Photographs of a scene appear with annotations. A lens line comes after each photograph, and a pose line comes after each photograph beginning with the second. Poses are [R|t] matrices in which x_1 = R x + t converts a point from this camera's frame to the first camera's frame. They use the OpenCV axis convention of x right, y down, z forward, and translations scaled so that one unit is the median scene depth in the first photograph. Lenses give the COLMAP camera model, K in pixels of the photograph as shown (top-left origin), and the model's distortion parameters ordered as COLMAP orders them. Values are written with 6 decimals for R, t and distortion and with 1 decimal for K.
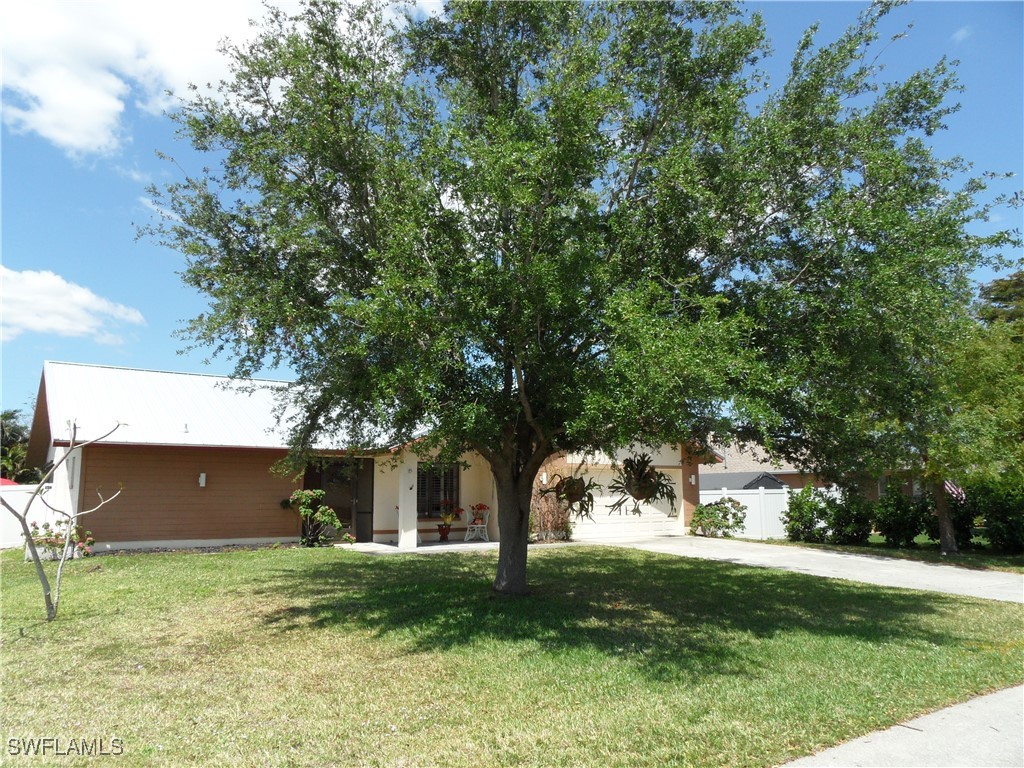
lens RADIAL K [[792.6, 0, 512.0], [0, 792.6, 384.0], [0, 0, 1]] dist [-0.052131, 0.091105]
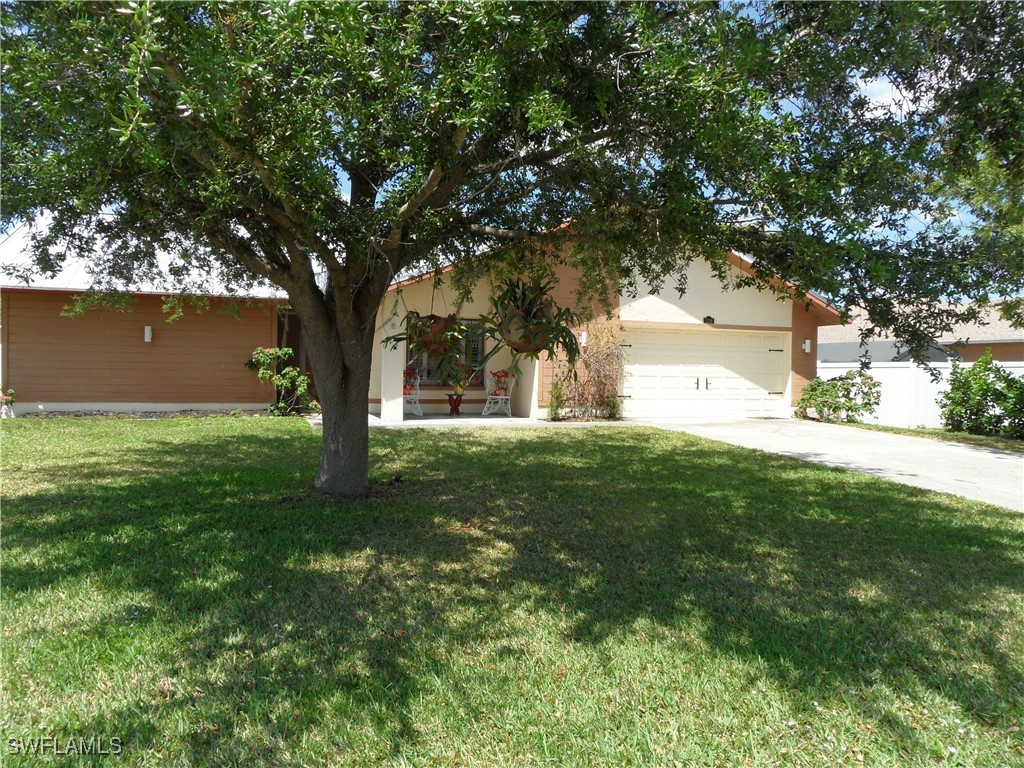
lens RADIAL K [[792.6, 0, 512.0], [0, 792.6, 384.0], [0, 0, 1]] dist [-0.052131, 0.091105]
pose [[0.967751, 0.024170, -0.250746, 0.156253], [0.015328, 0.987892, 0.154385, 0.038044], [0.251442, -0.153249, 0.955663, 0.213178]]
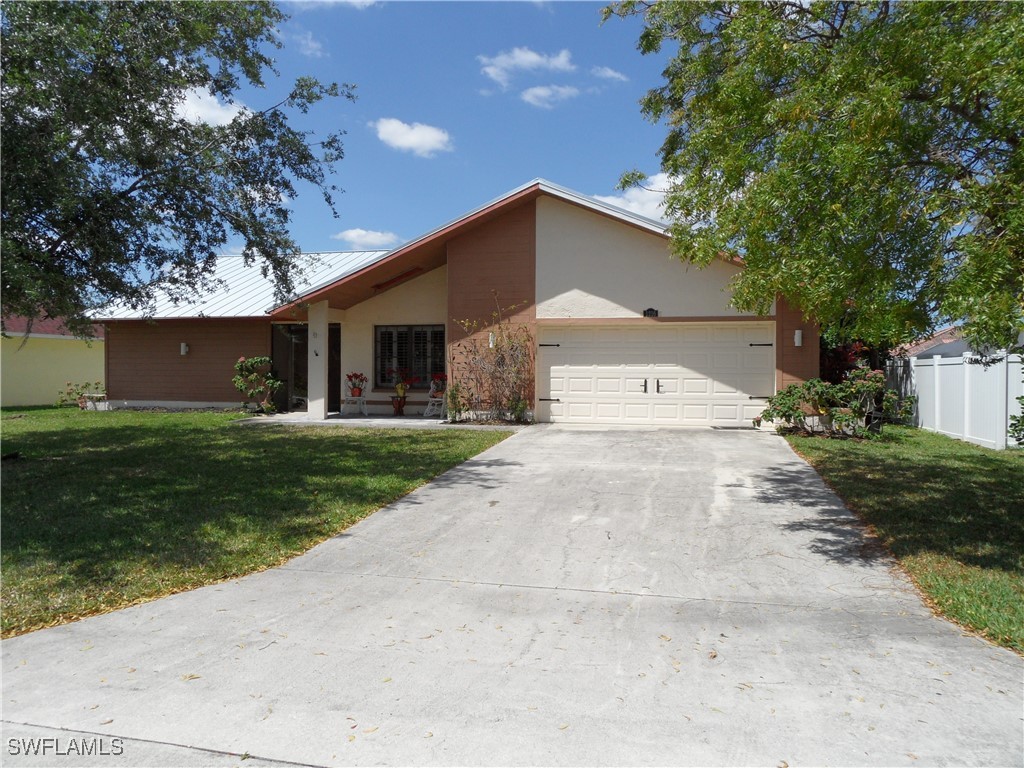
lens RADIAL K [[792.6, 0, 512.0], [0, 792.6, 384.0], [0, 0, 1]] dist [-0.052131, 0.091105]
pose [[0.649905, 0.019532, -0.759764, 0.584954], [0.101612, 0.988462, 0.112331, 0.071081], [0.753192, -0.150206, 0.640422, 0.482965]]
